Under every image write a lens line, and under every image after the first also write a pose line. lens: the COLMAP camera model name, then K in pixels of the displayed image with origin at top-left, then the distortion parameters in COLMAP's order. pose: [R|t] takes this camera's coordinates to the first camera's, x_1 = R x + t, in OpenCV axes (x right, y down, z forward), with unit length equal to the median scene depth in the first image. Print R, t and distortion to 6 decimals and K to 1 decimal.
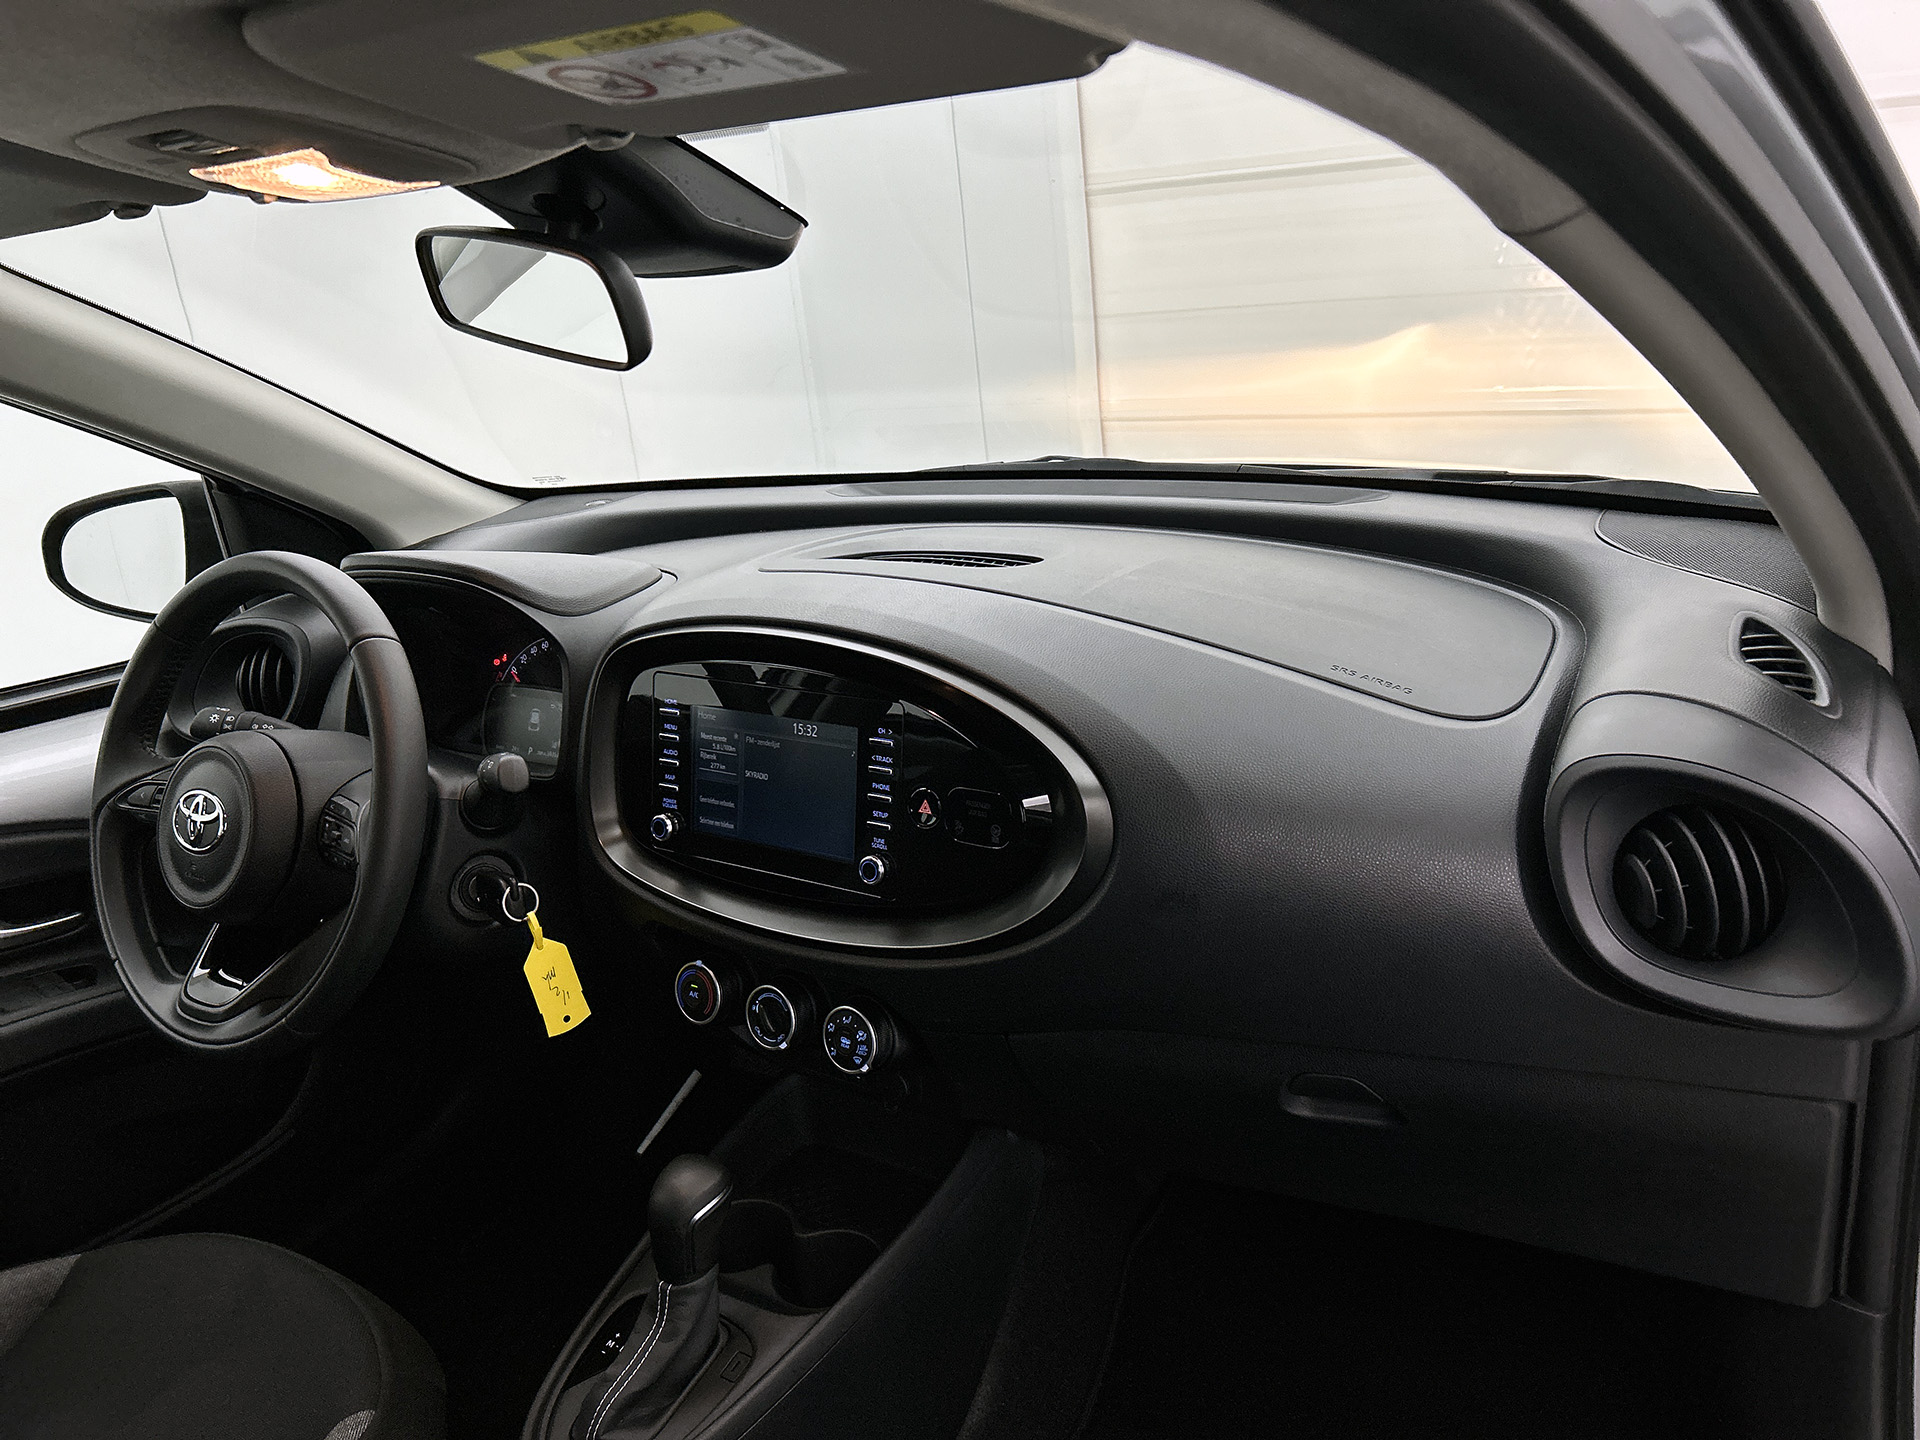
lens RADIAL K [[1429.6, 0, 959.7], [0, 1429.6, 693.5], [0, 0, 1]] dist [0.066498, -0.067918]
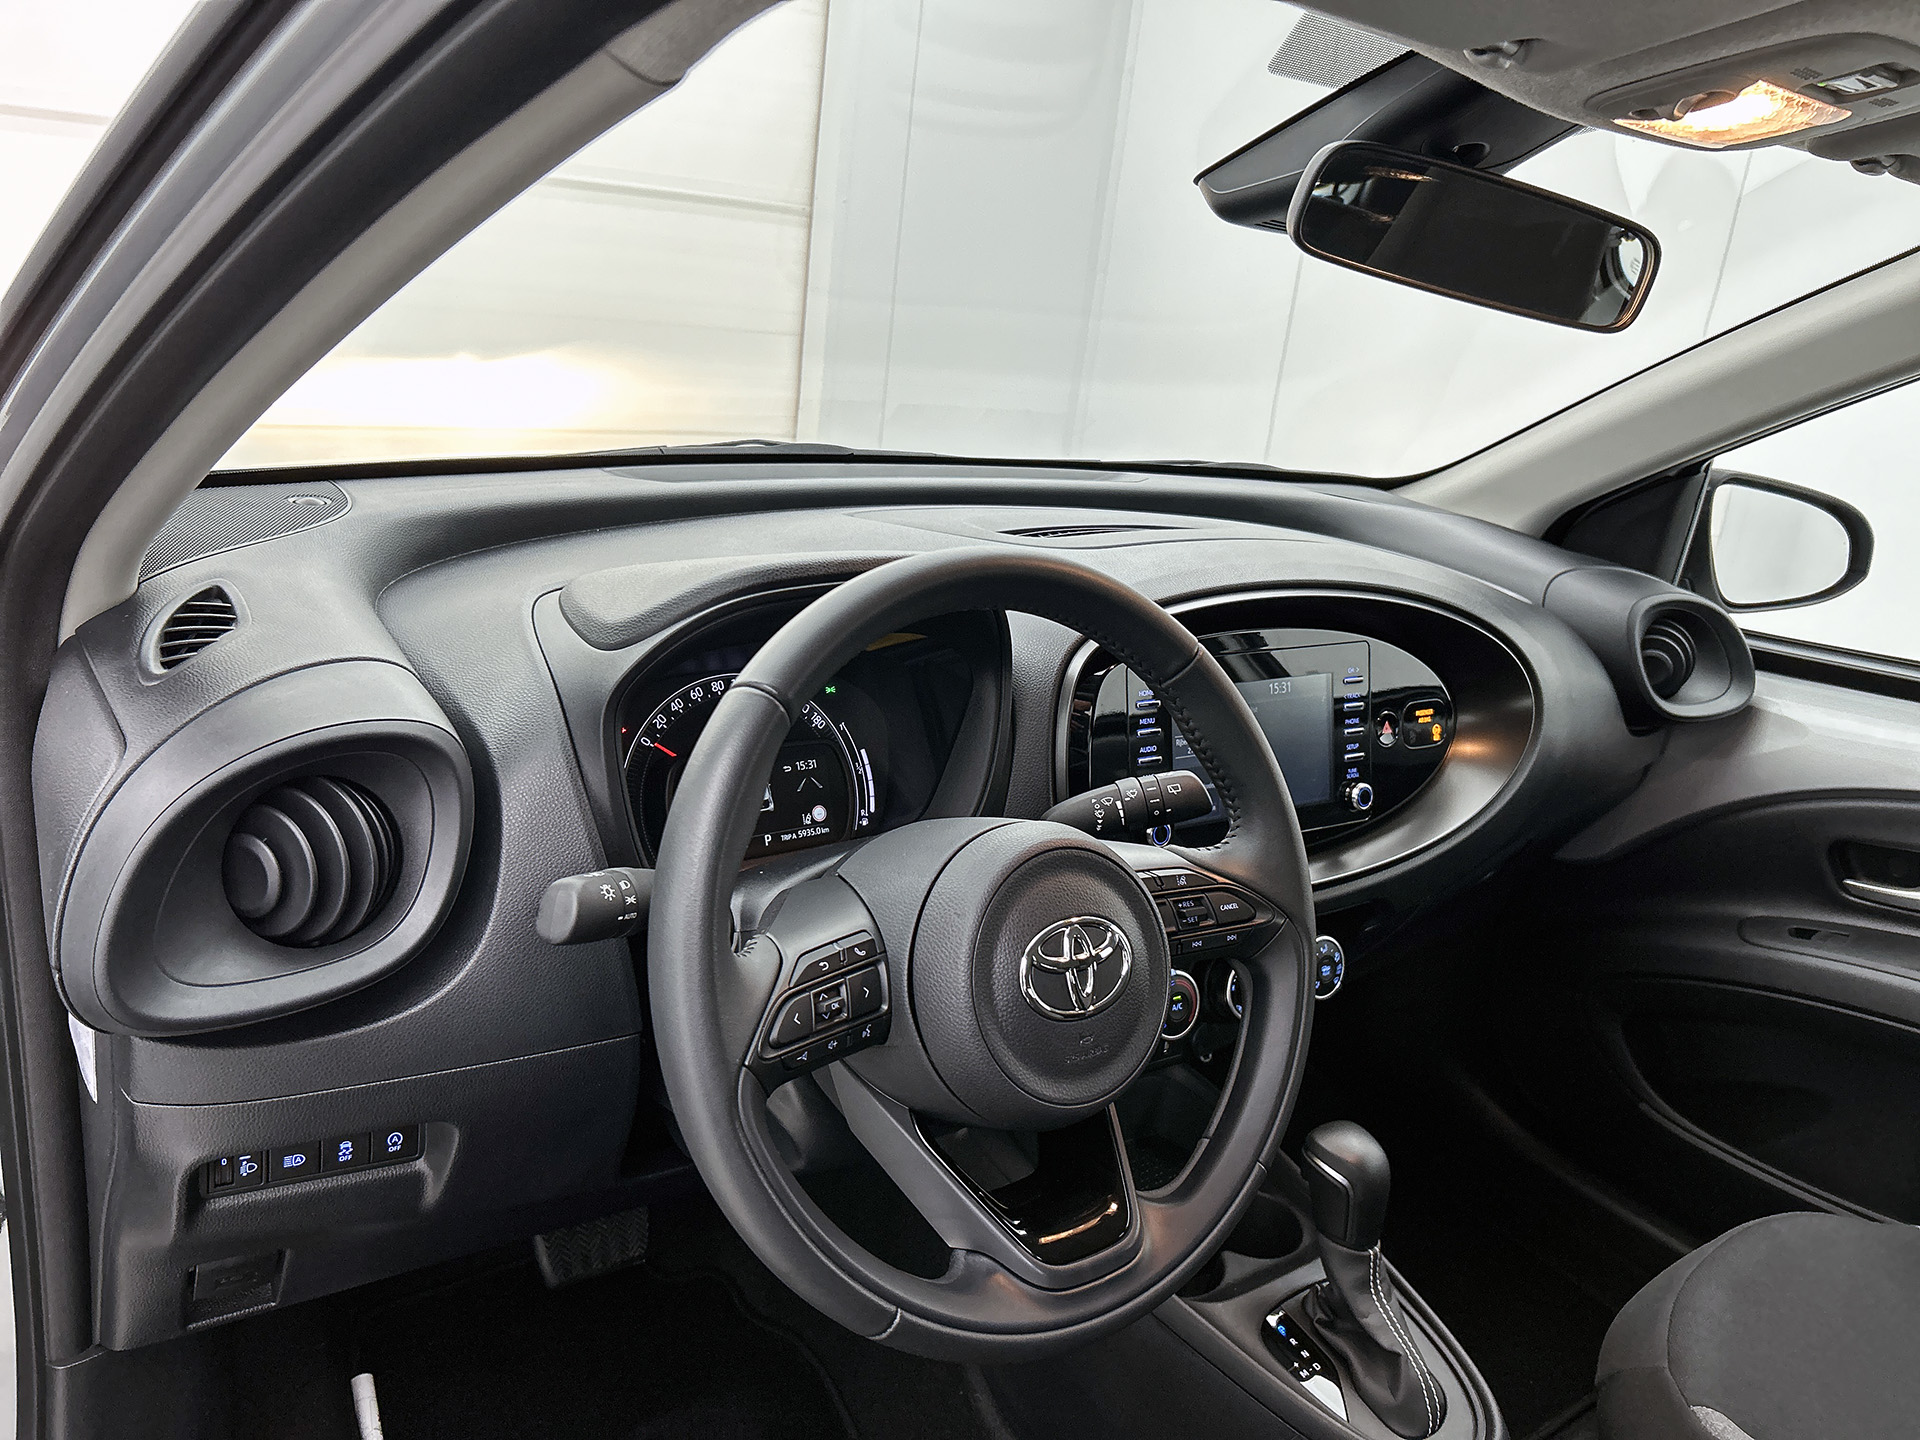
lens RADIAL K [[1431.7, 0, 961.2], [0, 1431.7, 686.0], [0, 0, 1]] dist [0.049754, -0.059650]
pose [[0.368887, -0.134133, 0.919745, -1.101759], [0.157285, 0.984270, 0.080460, -0.092010], [-0.916070, 0.114982, 0.384182, 0.785321]]
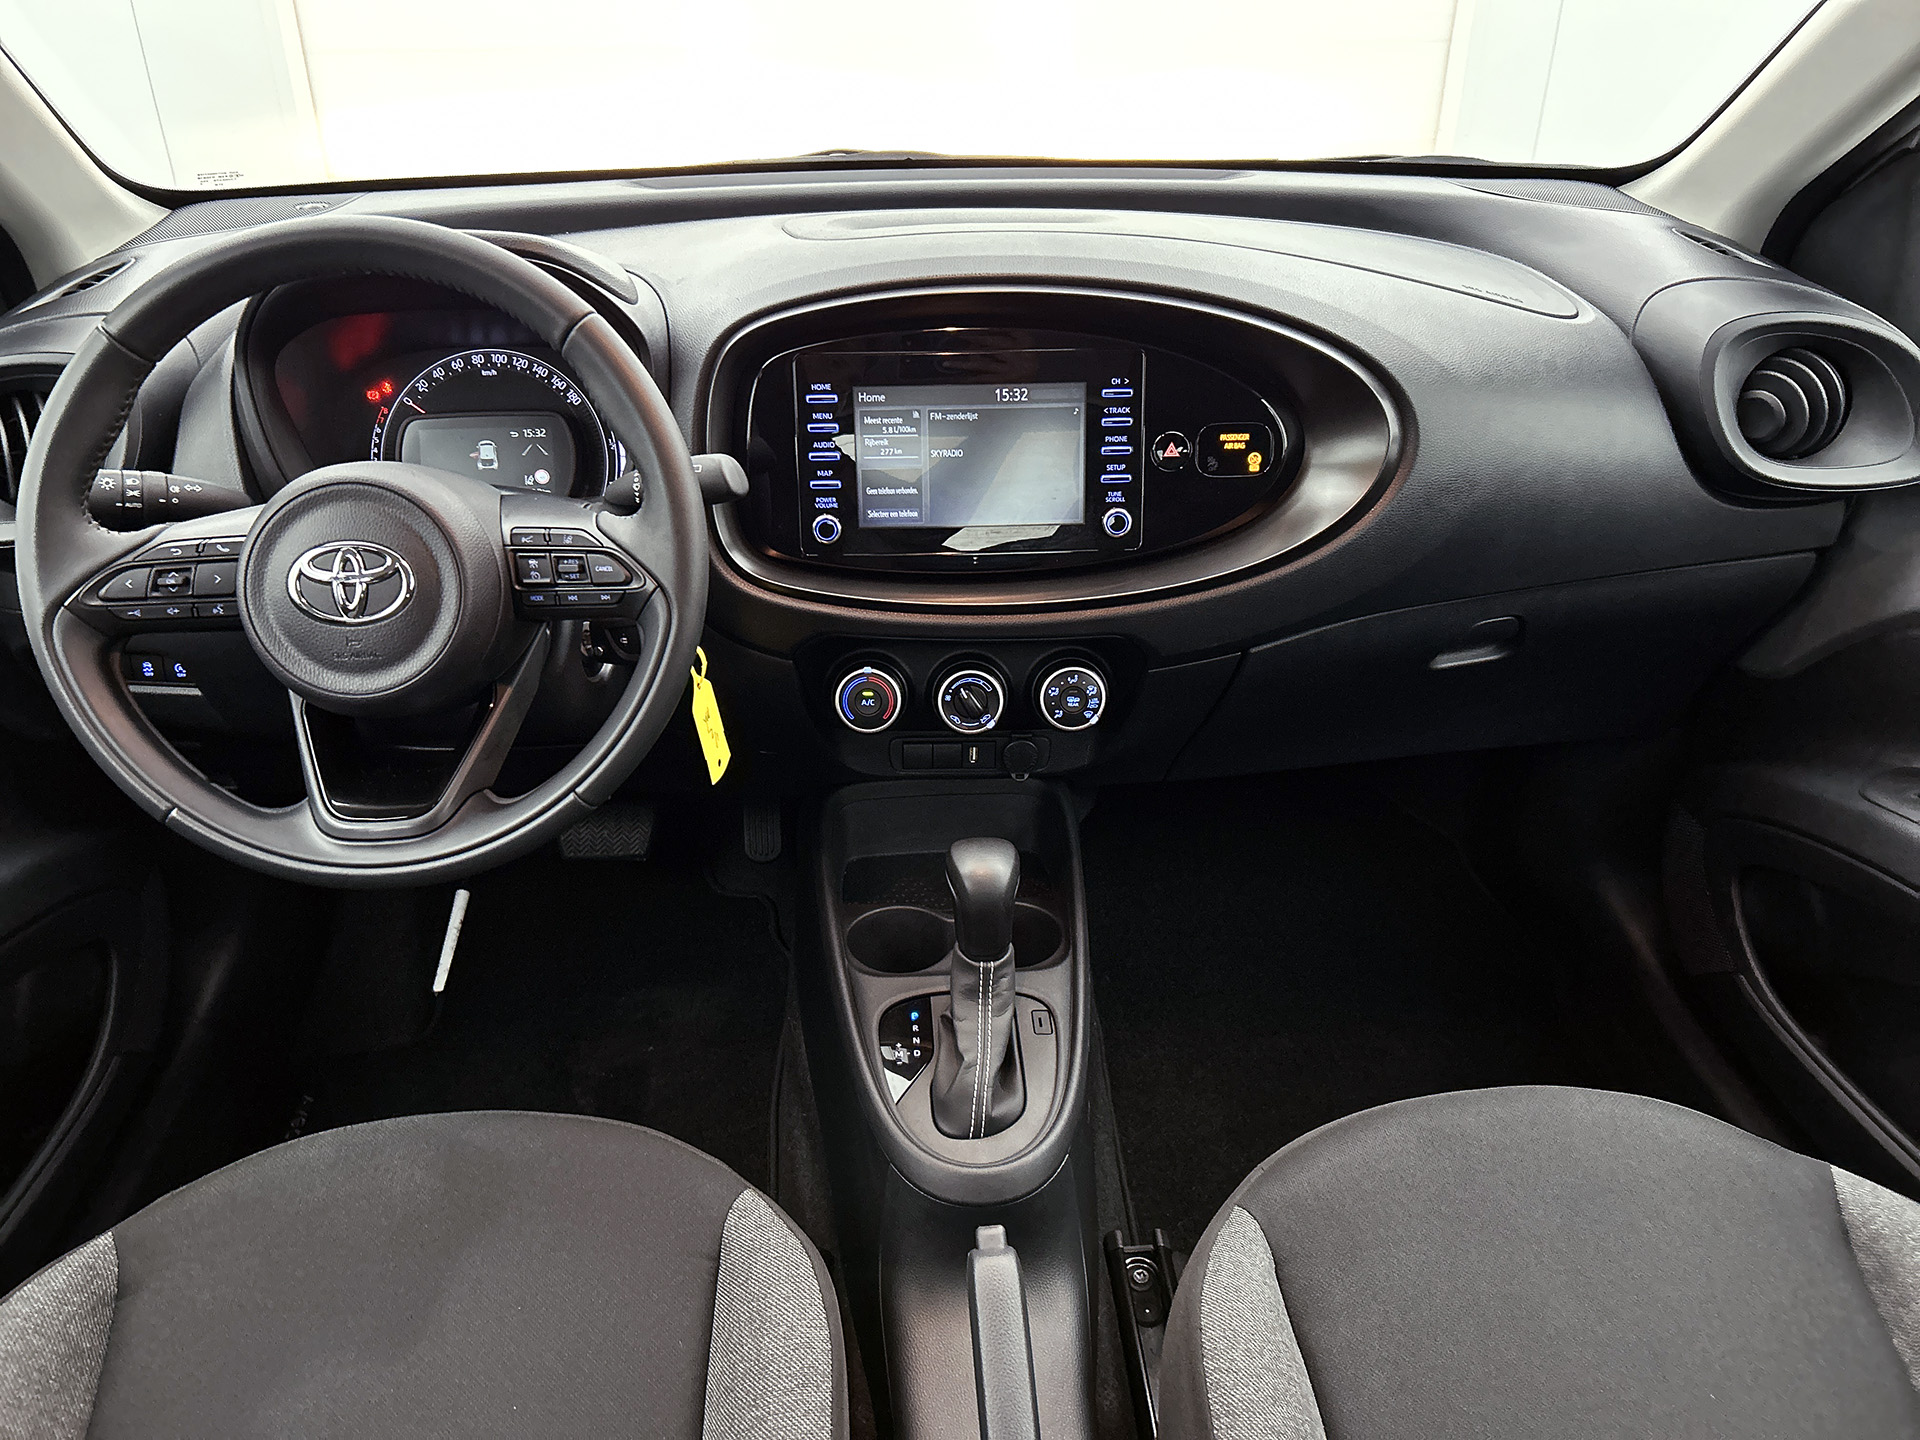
lens RADIAL K [[1429.6, 0, 959.7], [0, 1429.6, 693.5], [0, 0, 1]] dist [0.066498, -0.067918]
pose [[0.809580, -0.189690, 0.555516, -0.690655], [0.113275, 0.979046, 0.169229, 0.052999], [-0.575977, -0.074078, 0.814103, 0.205794]]
